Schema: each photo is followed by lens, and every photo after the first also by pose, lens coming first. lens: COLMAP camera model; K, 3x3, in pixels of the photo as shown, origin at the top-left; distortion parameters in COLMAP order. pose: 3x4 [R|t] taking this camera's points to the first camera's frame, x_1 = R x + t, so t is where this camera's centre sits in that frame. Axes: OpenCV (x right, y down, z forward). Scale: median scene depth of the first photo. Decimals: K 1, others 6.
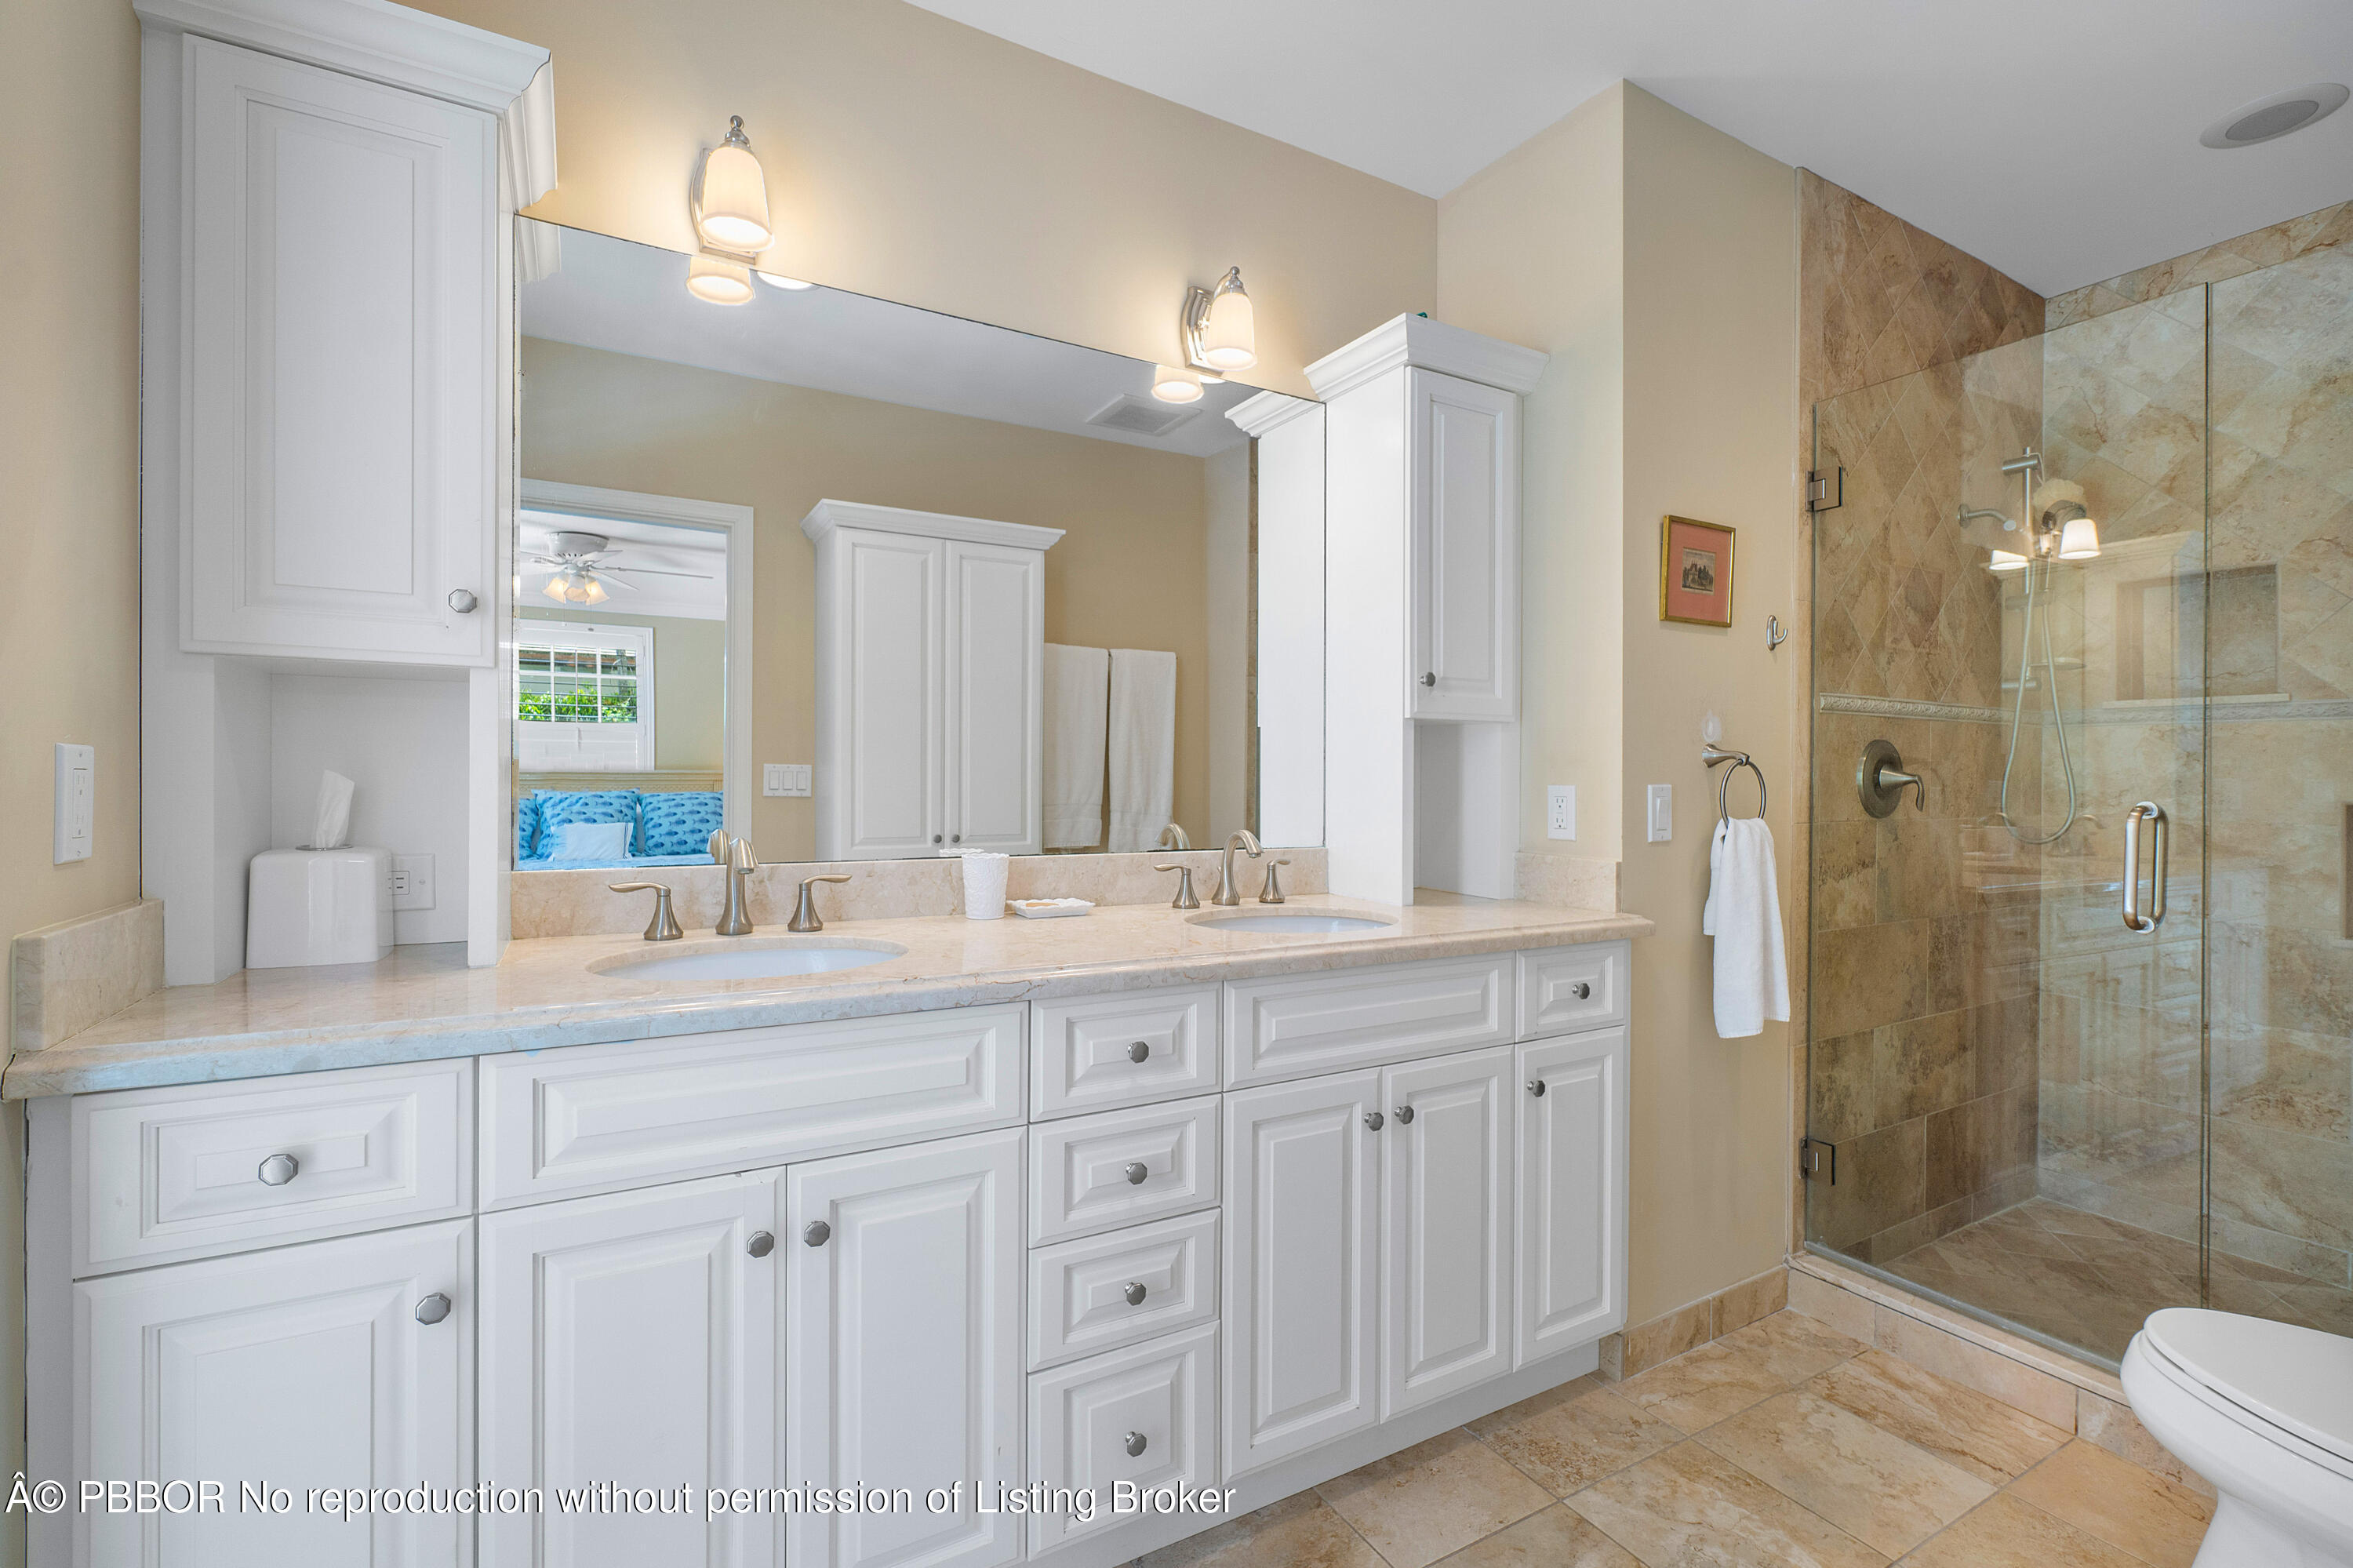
lens RADIAL K [[1039.6, 0, 1178.7], [0, 1039.6, 776.9], [0, 0, 1]] dist [-0.004147, 0.000924]
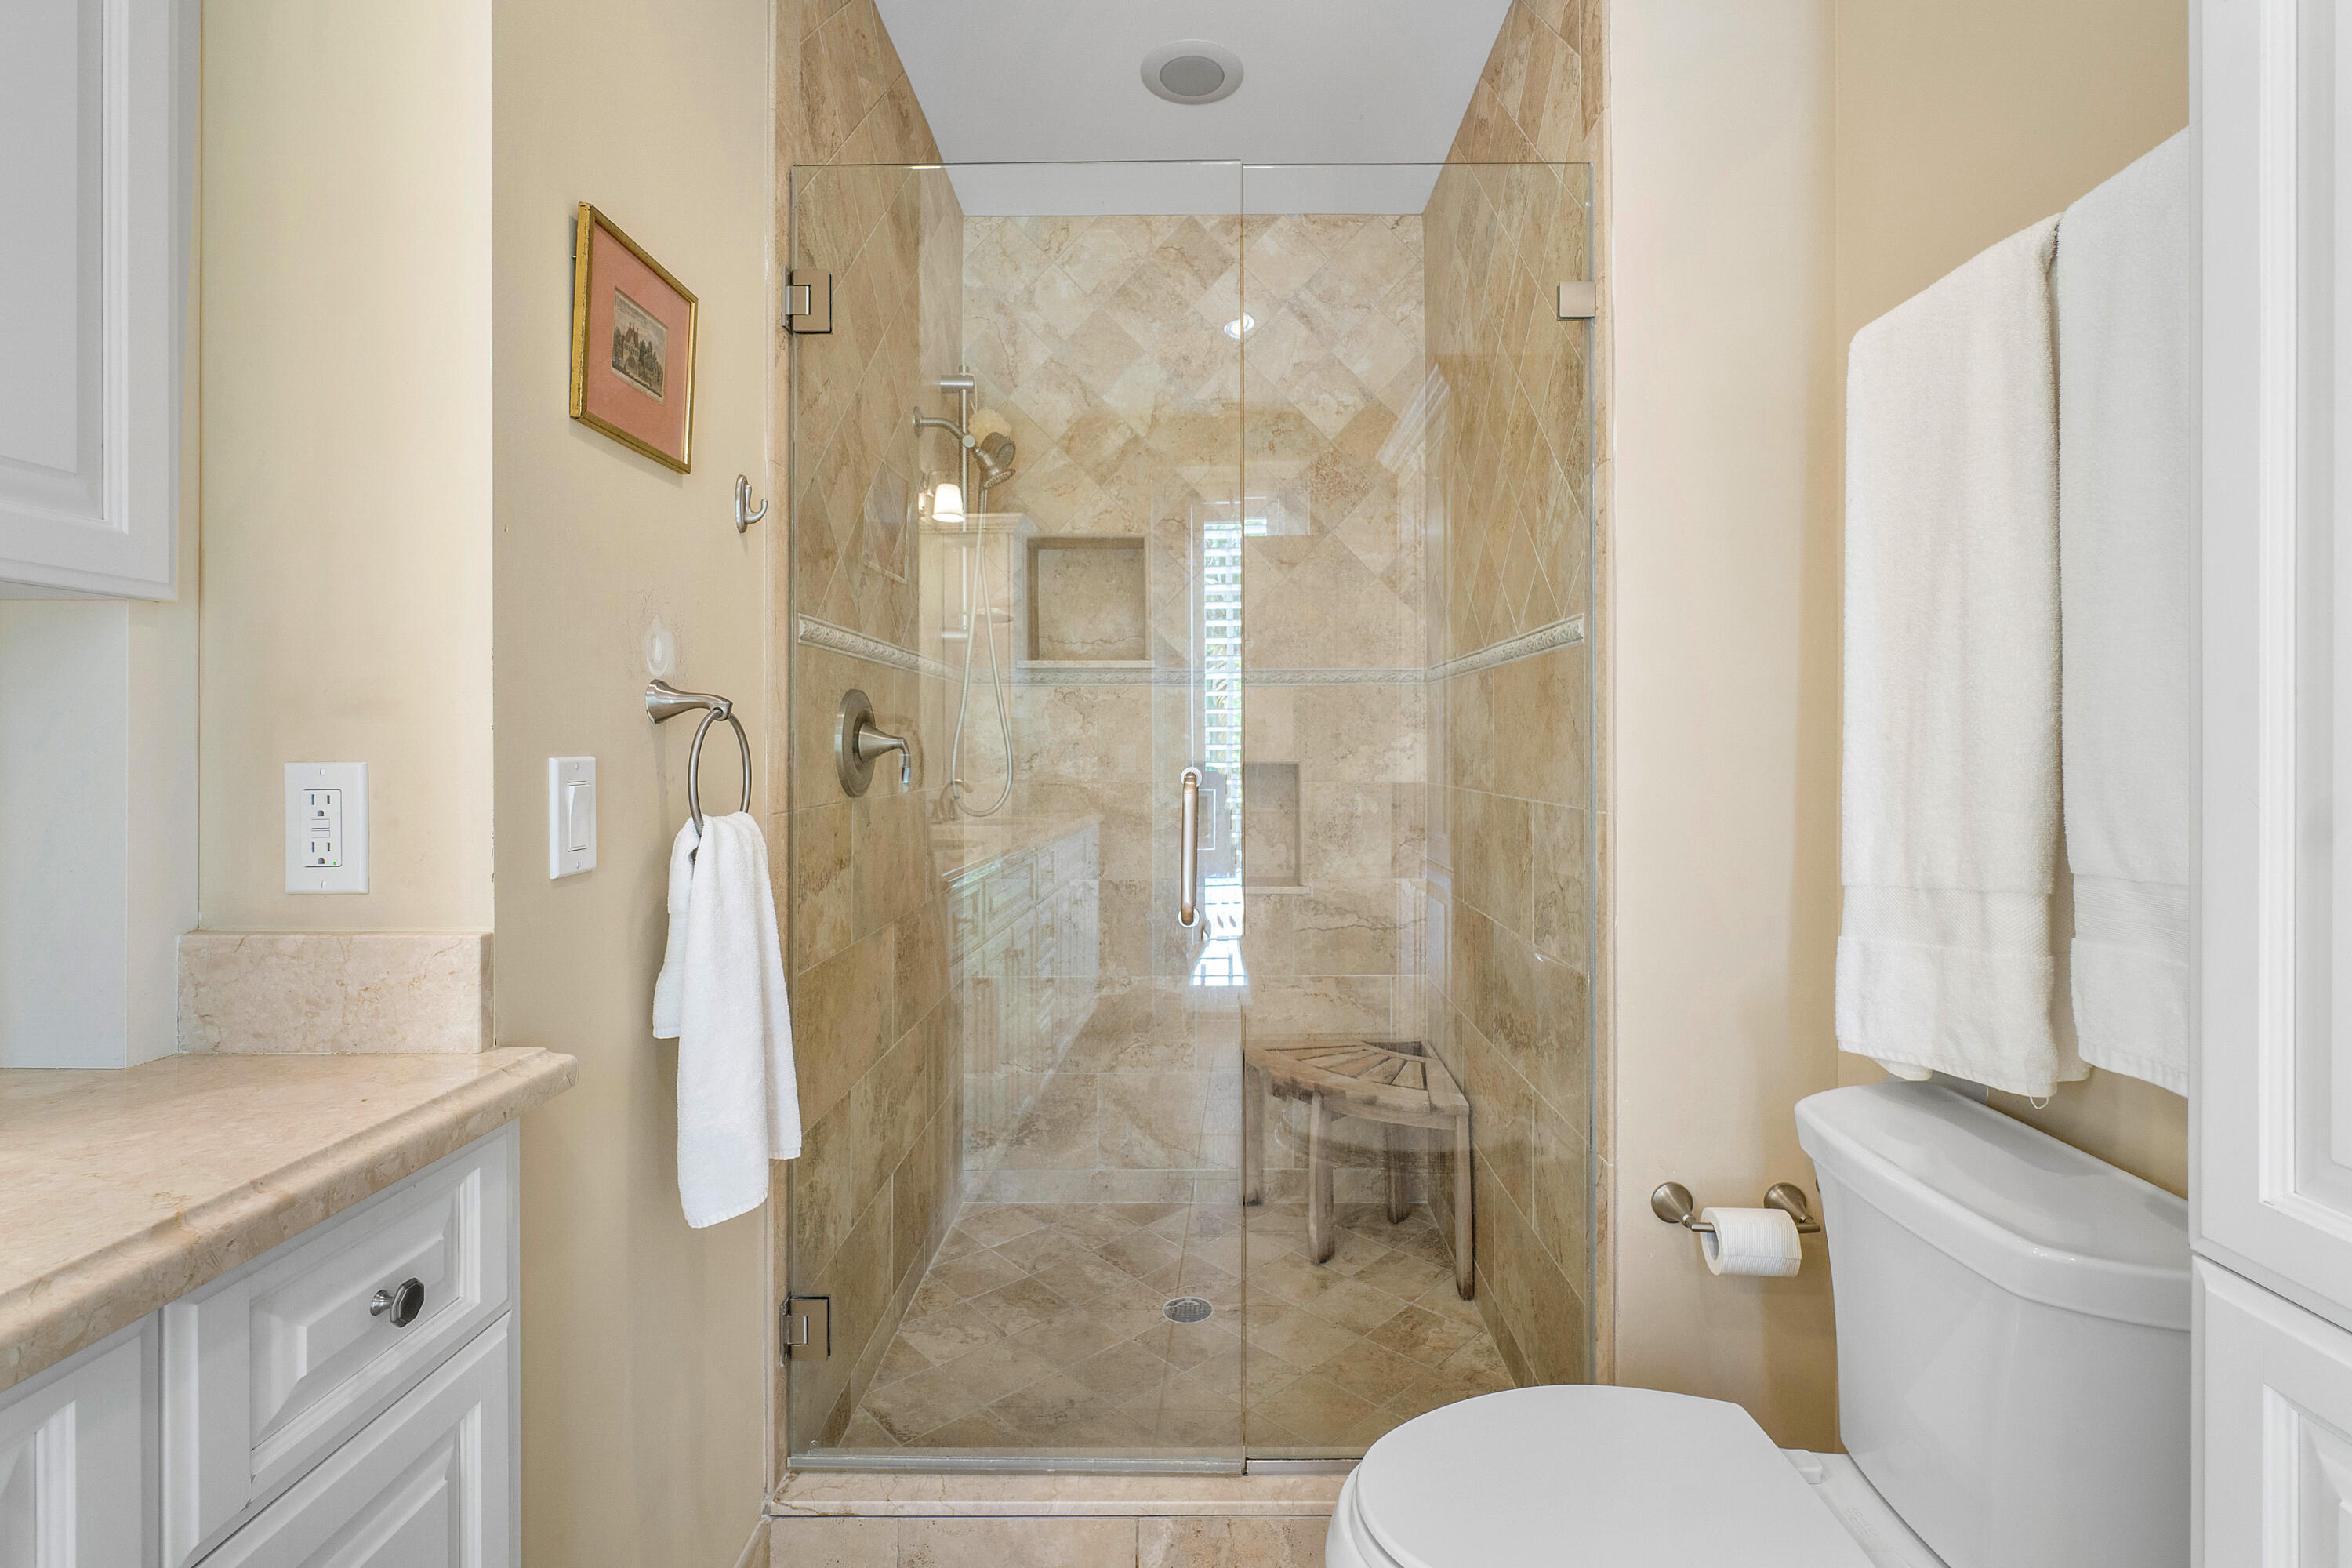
lens RADIAL K [[1039.1, 0, 1184.0], [0, 1039.1, 742.2], [0, 0, 1]] dist [-0.004147, 0.000924]
pose [[0.495050, -0.005080, 0.868849, 0.166266], [0.007829, 0.999968, 0.001386, 0.001988], [-0.868829, 0.006116, 0.495074, 0.463233]]
